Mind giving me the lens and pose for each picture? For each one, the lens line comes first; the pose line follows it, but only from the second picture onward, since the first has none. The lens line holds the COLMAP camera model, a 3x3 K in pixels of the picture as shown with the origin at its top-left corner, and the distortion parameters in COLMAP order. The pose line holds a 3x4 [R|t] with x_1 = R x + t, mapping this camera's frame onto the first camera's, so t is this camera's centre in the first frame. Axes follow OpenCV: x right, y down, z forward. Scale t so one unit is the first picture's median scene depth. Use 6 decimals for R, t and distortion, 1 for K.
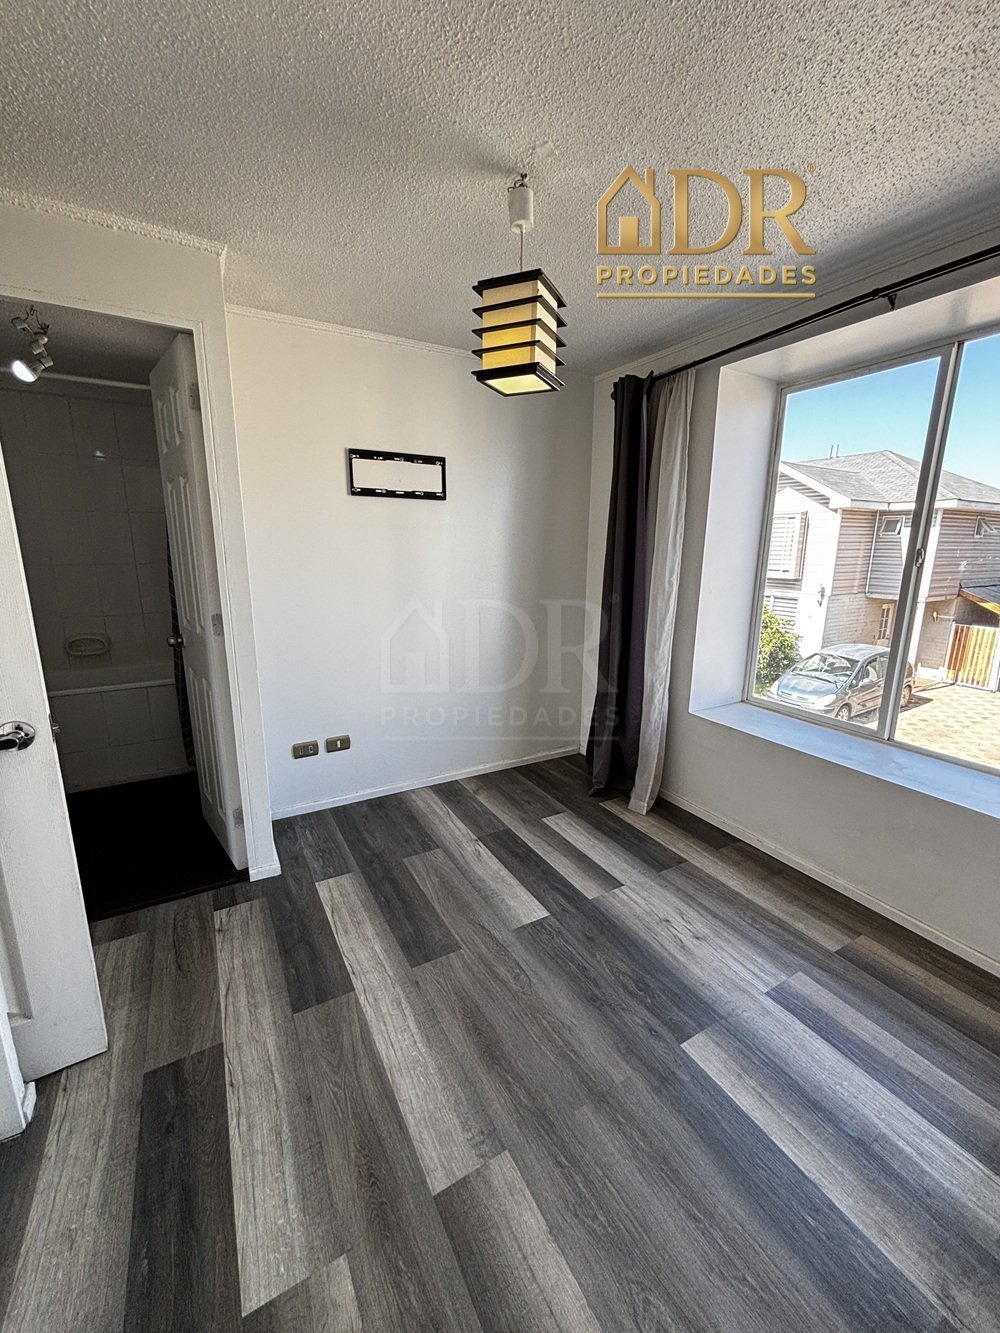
lens RADIAL K [[540.0, 0, 500.3], [0, 540.0, 663.9], [0, 0, 1]] dist [-0.000601, 0.001398]
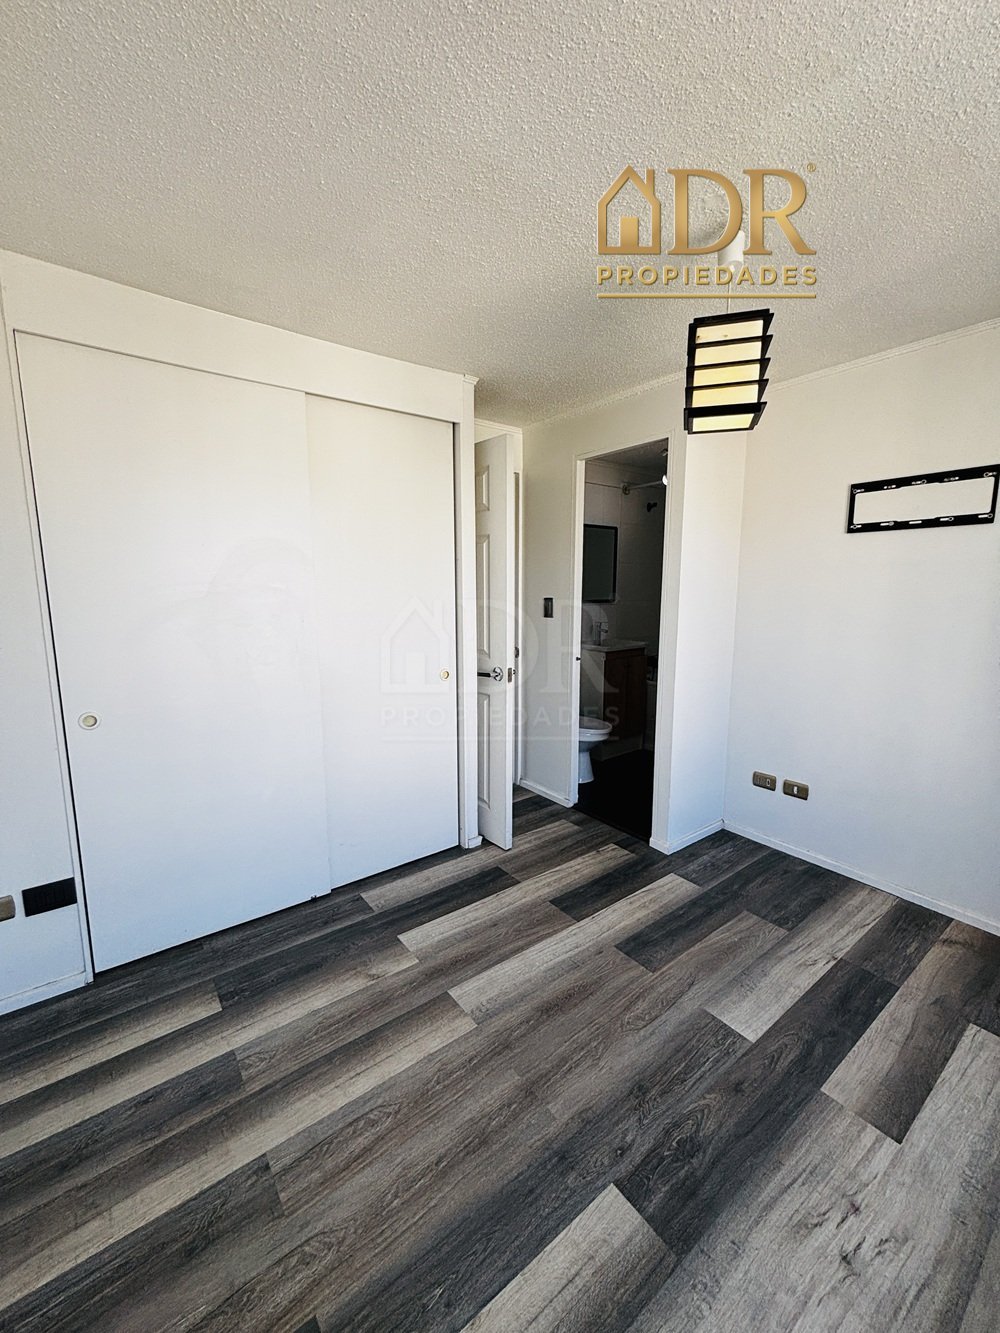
lens RADIAL K [[540.0, 0, 501.6], [0, 540.0, 662.2], [0, 0, 1]] dist [-0.000601, 0.001398]
pose [[0.131127, 0.133000, -0.982403, 0.715950], [-0.212983, 0.971600, 0.103110, -0.079219], [0.968217, 0.195715, 0.155730, 0.391172]]
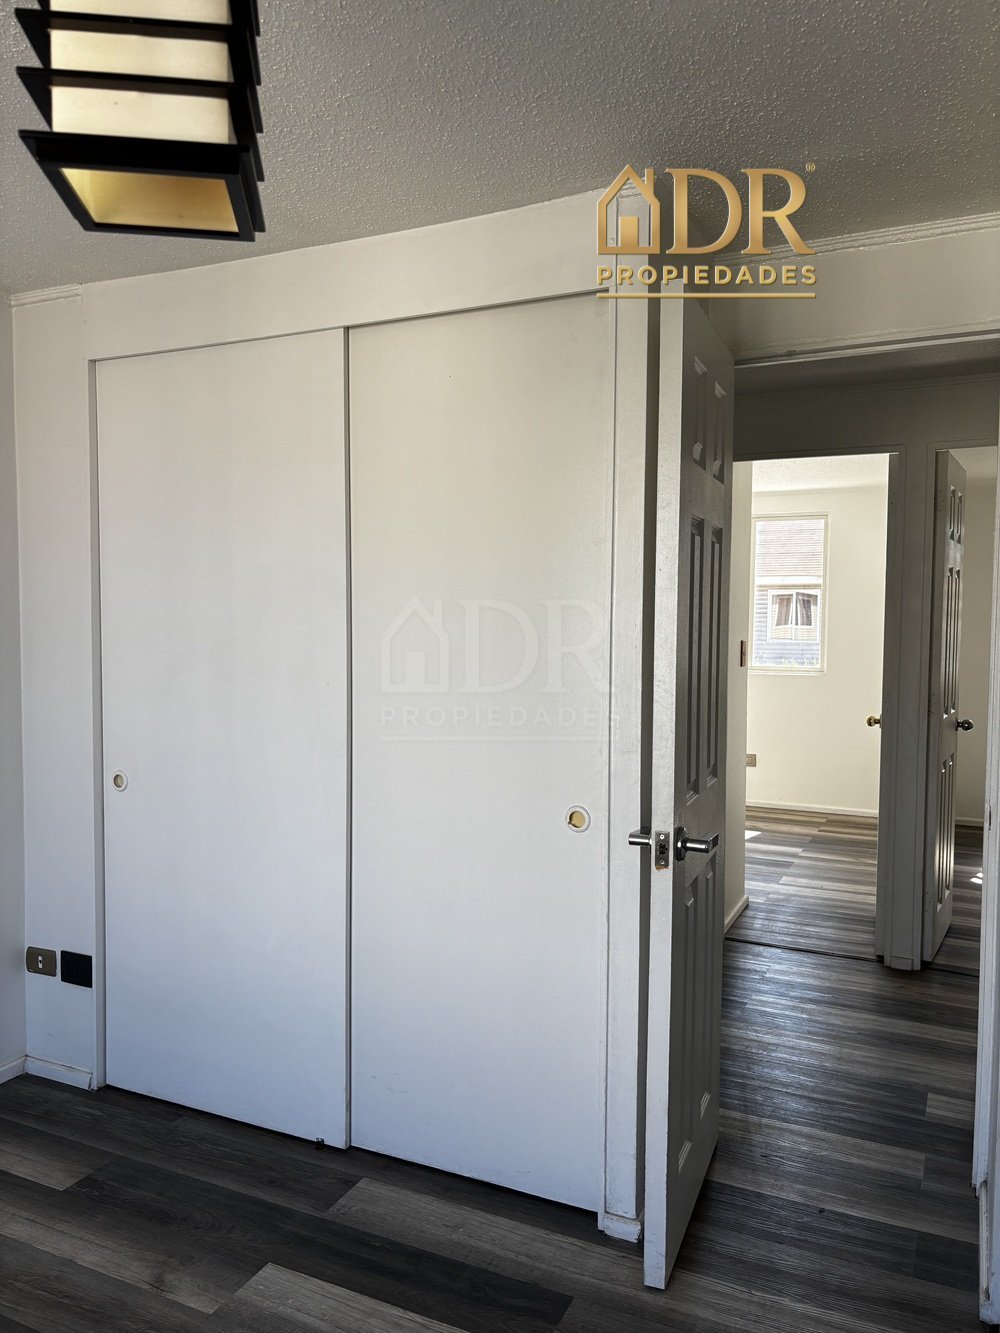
lens RADIAL K [[1015.9, 0, 505.8], [0, 1015.9, 669.7], [0, 0, 1]] dist [0.033574, -0.024622]
pose [[-0.815813, 0.009469, -0.578239, 0.177720], [-0.145057, 0.964552, 0.220451, -0.283805], [0.559829, 0.263725, -0.785520, 1.245577]]
